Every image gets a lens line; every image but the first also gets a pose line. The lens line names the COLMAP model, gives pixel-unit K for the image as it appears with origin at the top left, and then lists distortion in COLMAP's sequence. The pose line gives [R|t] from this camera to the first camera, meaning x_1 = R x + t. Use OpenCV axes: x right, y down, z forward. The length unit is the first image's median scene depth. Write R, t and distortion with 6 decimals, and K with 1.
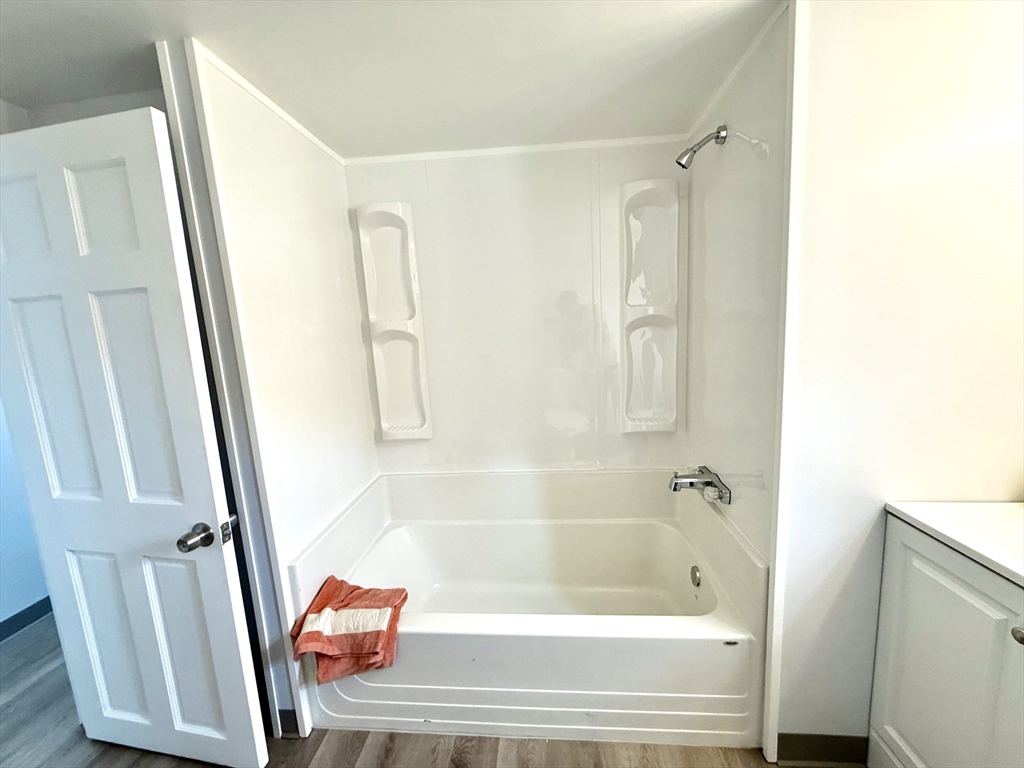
lens RADIAL K [[407.9, 0, 510.9], [0, 407.9, 384.3], [0, 0, 1]] dist [-0.000555, 0.000505]
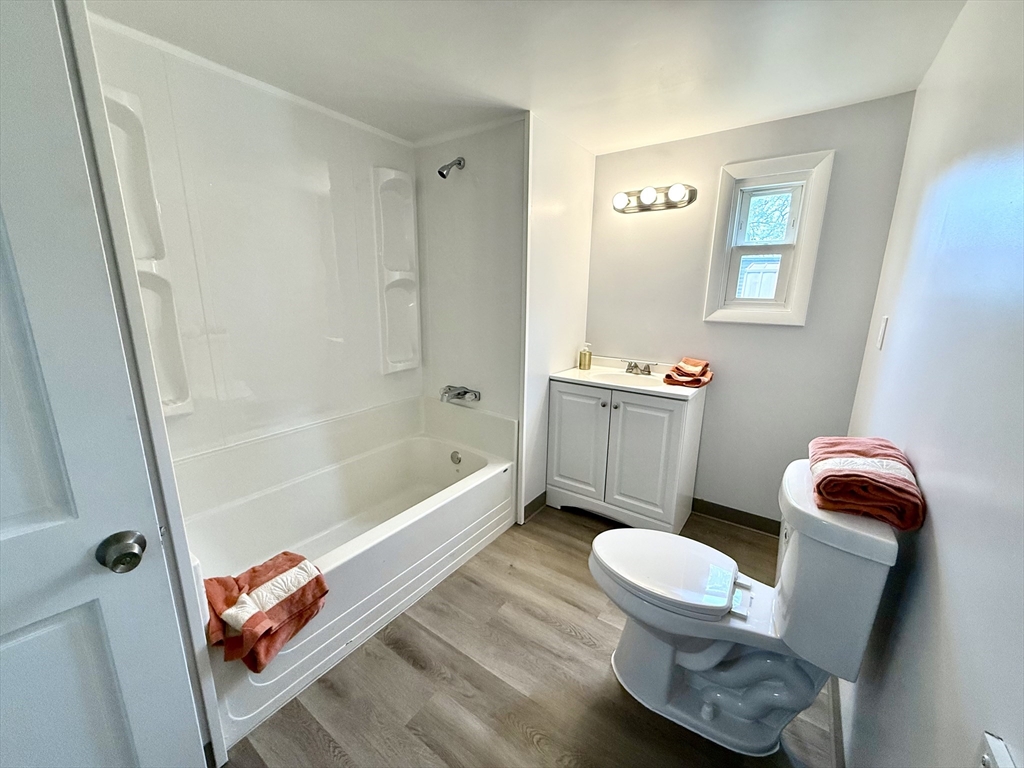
lens RADIAL K [[407.9, 0, 518.6], [0, 407.9, 381.1], [0, 0, 1]] dist [-0.000555, 0.000505]
pose [[0.496057, -0.140306, 0.856879, -0.806100], [0.087876, 0.989904, 0.111215, 0.053728], [-0.863832, 0.020130, 0.503378, 0.047928]]
